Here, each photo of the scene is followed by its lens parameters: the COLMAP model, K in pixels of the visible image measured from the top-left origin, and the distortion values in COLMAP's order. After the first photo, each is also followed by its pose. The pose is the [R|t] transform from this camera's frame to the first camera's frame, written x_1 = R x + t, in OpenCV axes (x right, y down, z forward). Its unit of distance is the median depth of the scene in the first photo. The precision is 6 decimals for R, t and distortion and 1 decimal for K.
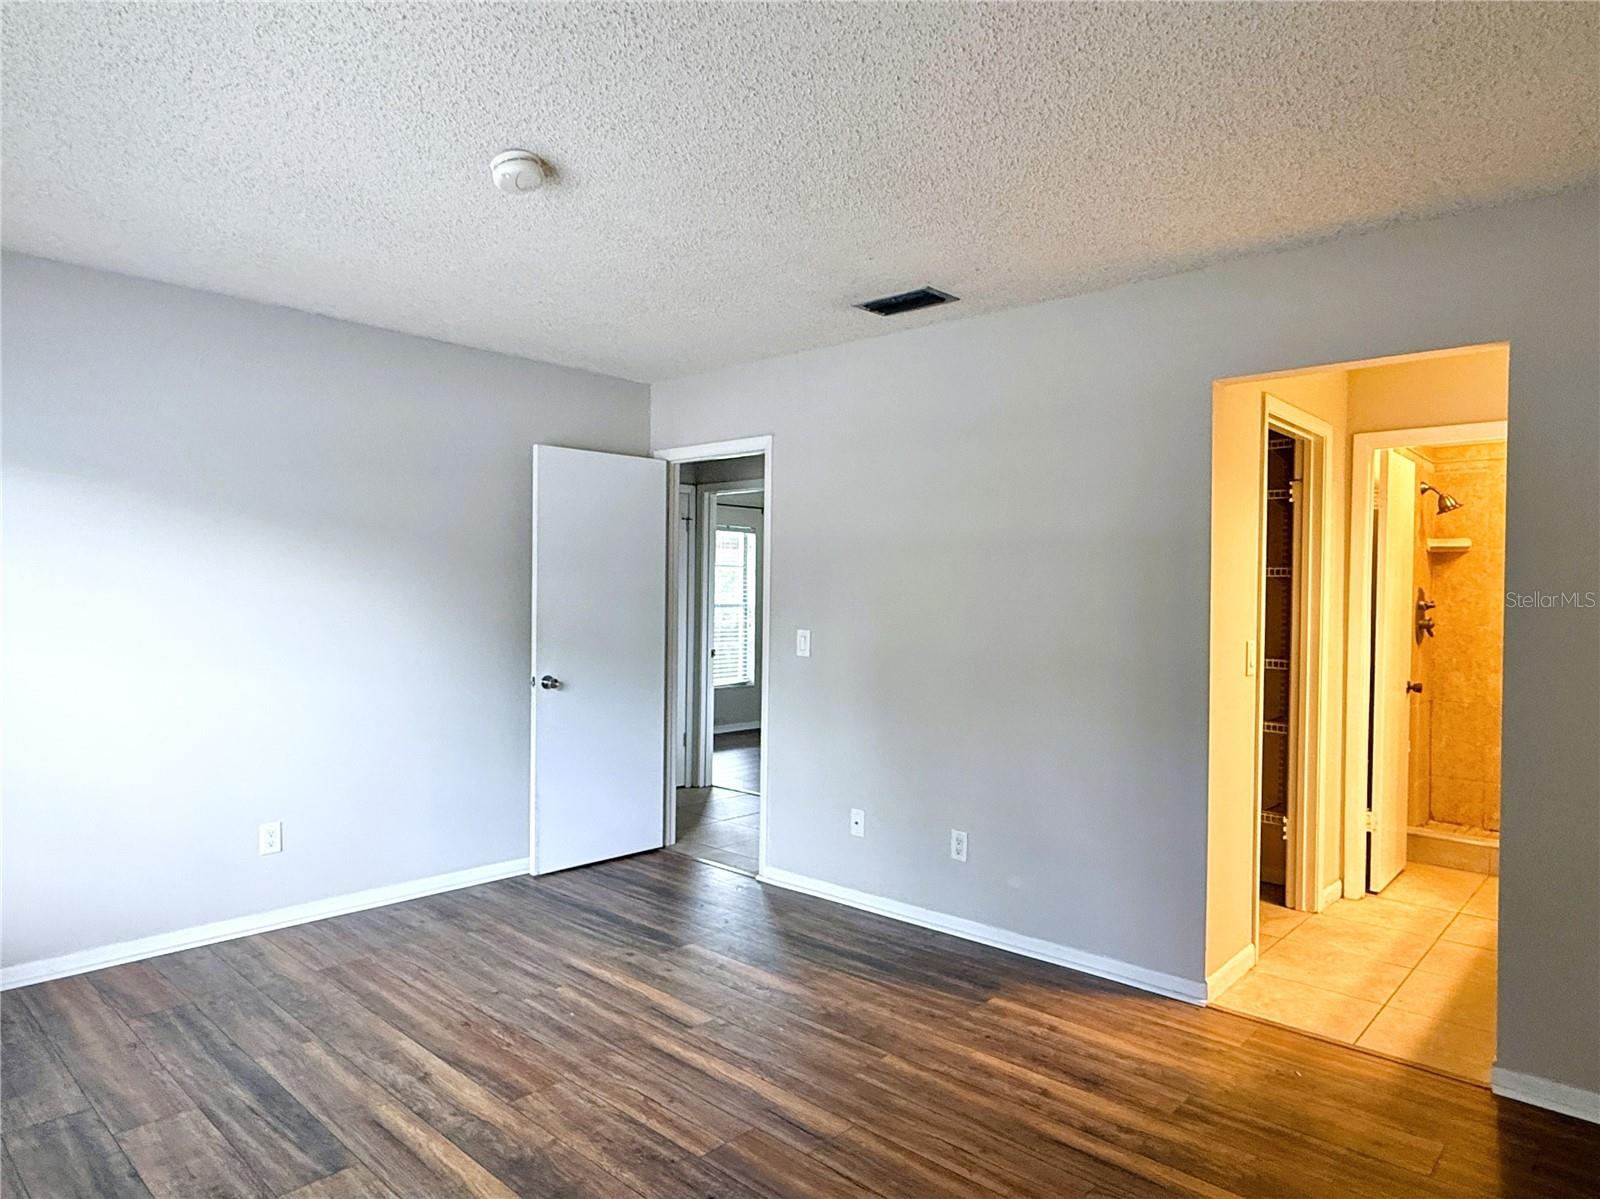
lens RADIAL K [[976.4, 0, 810.4], [0, 976.4, 600.6], [0, 0, 1]] dist [0.002528, 0.002535]
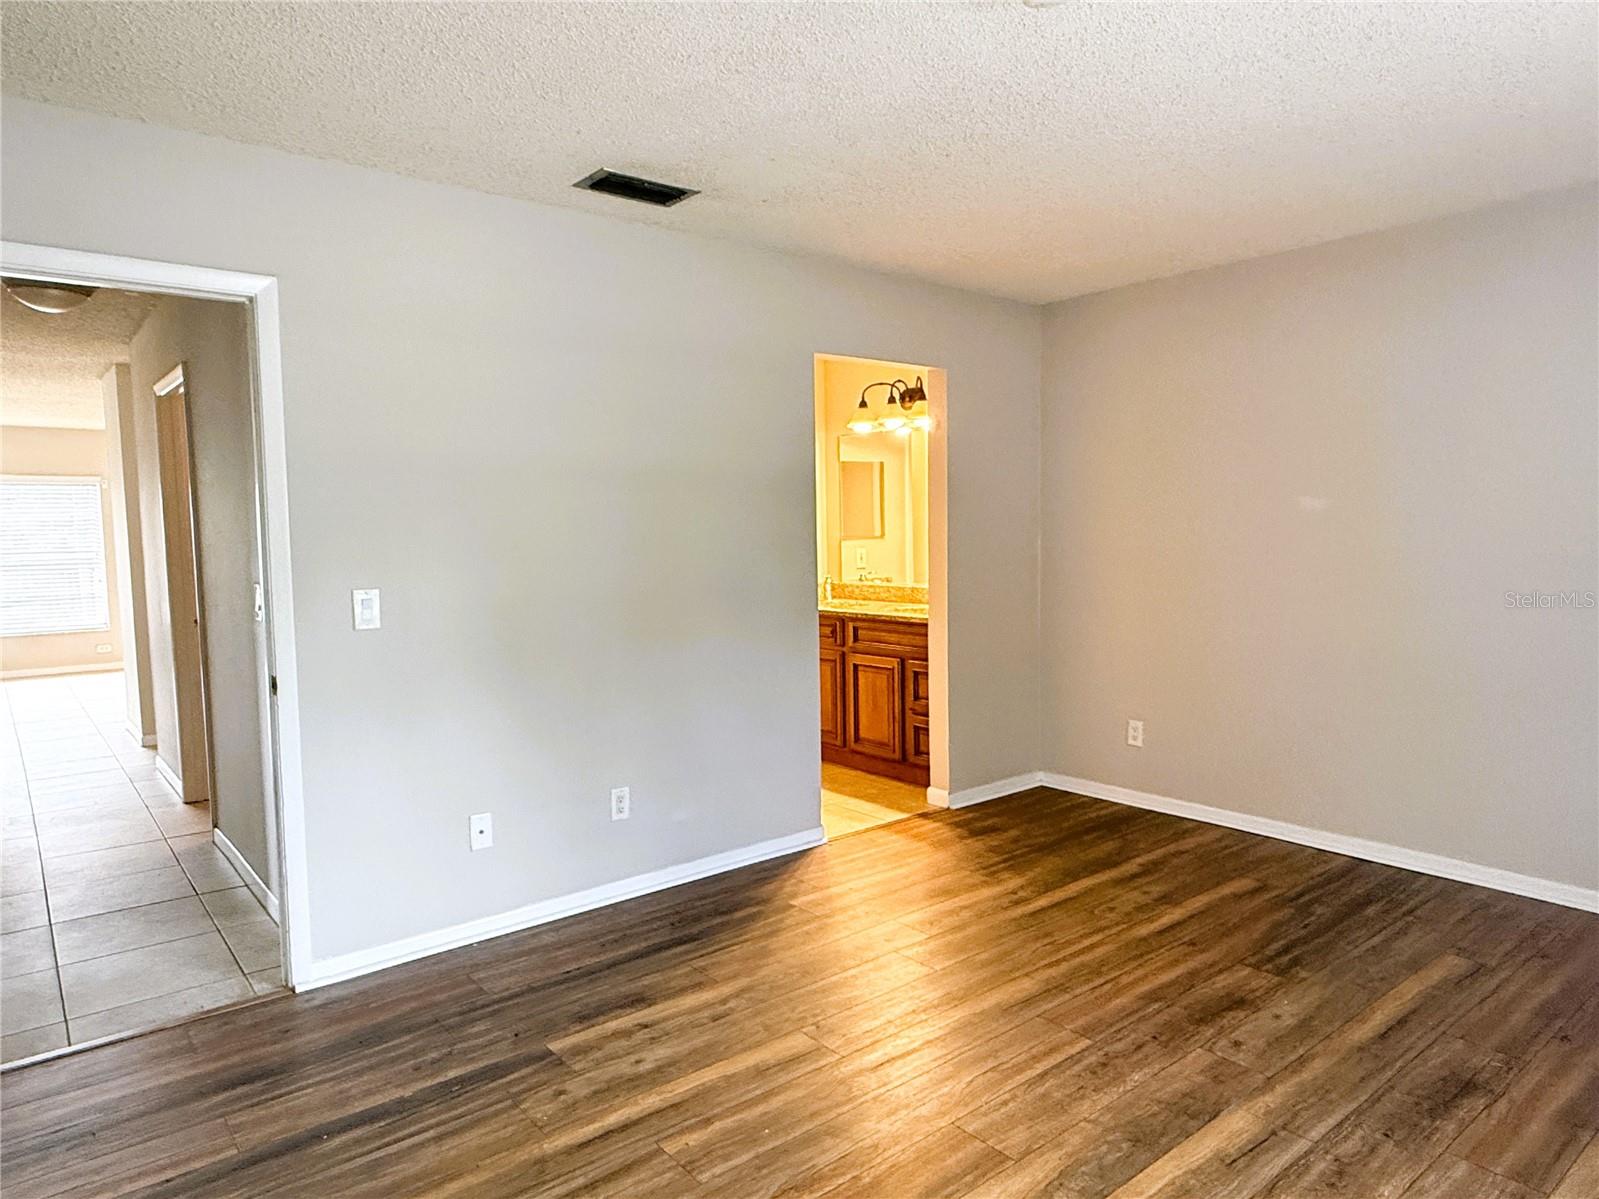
lens RADIAL K [[997.6, 0, 799.5], [0, 997.6, 599.5], [0, 0, 1]] dist [0.002333, -0.000401]
pose [[0.157178, -0.087540, 0.983683, -0.706929], [0.023234, 0.996116, 0.084934, -0.016196], [-0.987297, 0.009505, 0.158602, 0.661578]]
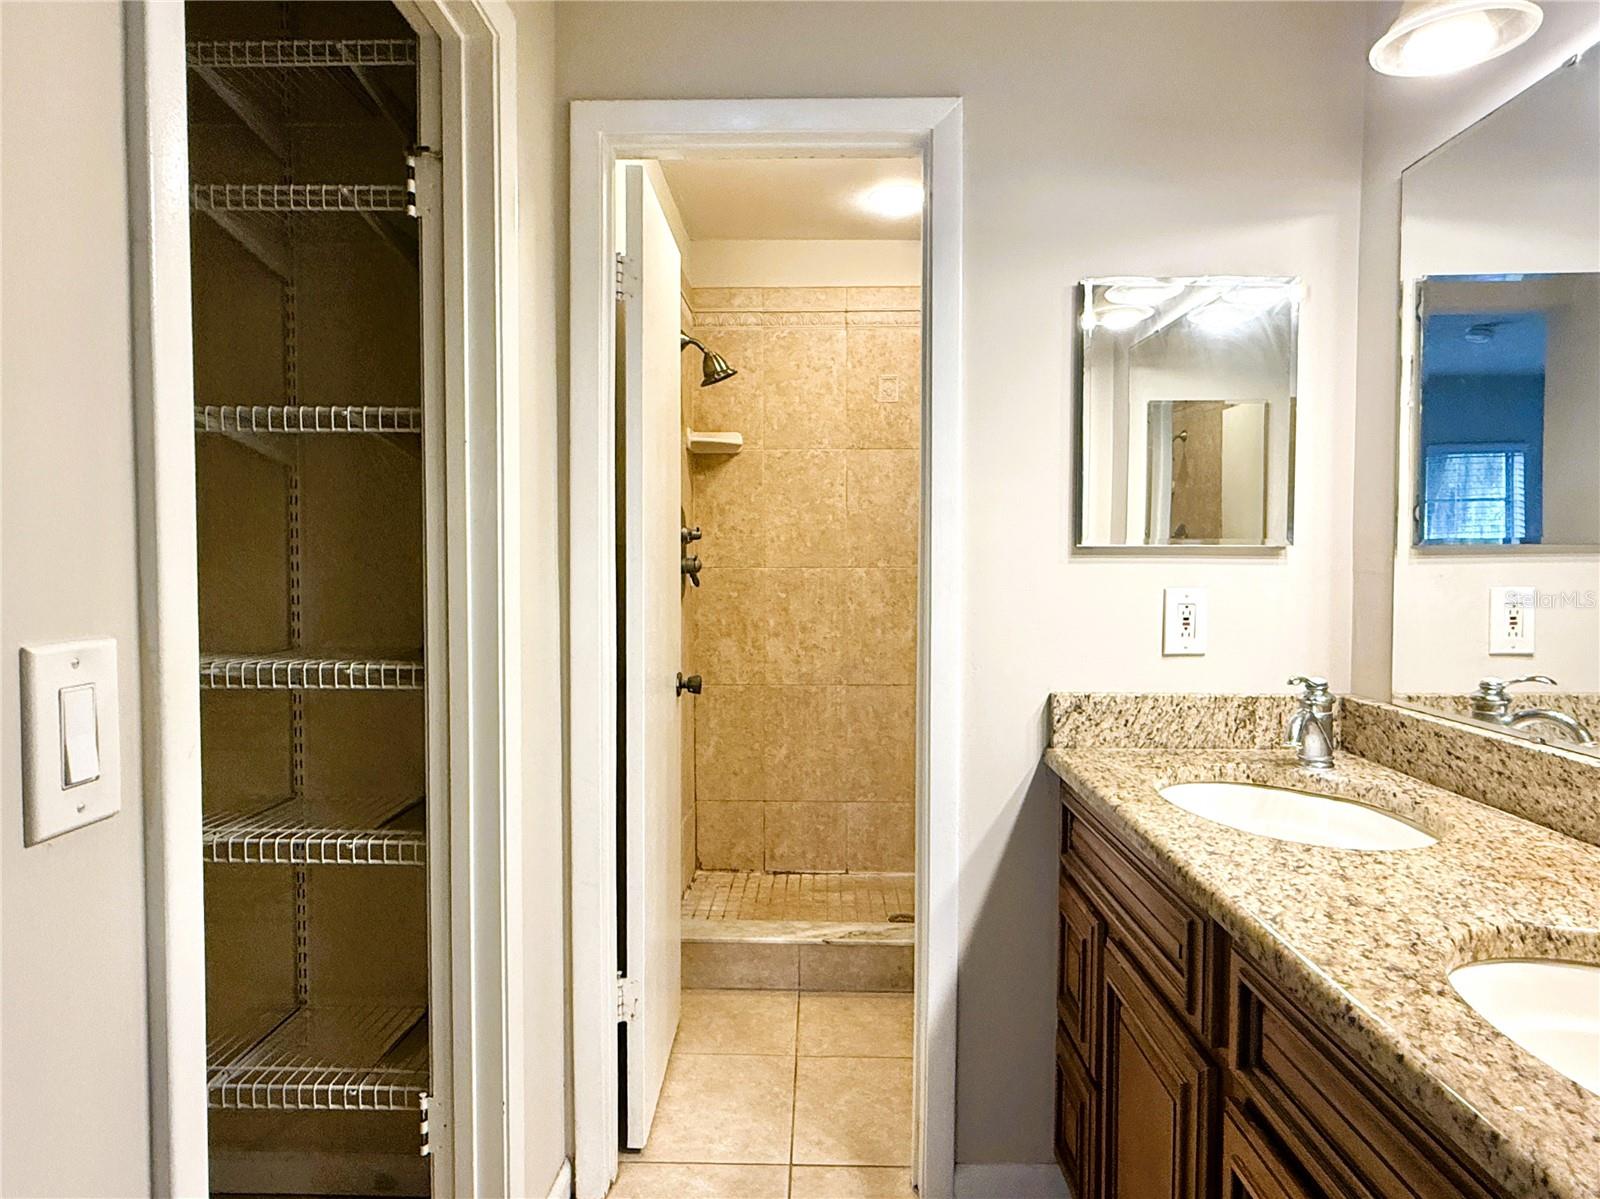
lens RADIAL K [[1015.3, 0, 800.0], [0, 1015.3, 599.5], [0, 0, 1]] dist [0.001176, -0.000926]
pose [[0.755531, -0.041097, 0.653823, 0.380800], [0.013062, 0.998777, 0.047685, 0.022622], [-0.654983, -0.027488, 0.755143, 0.679987]]
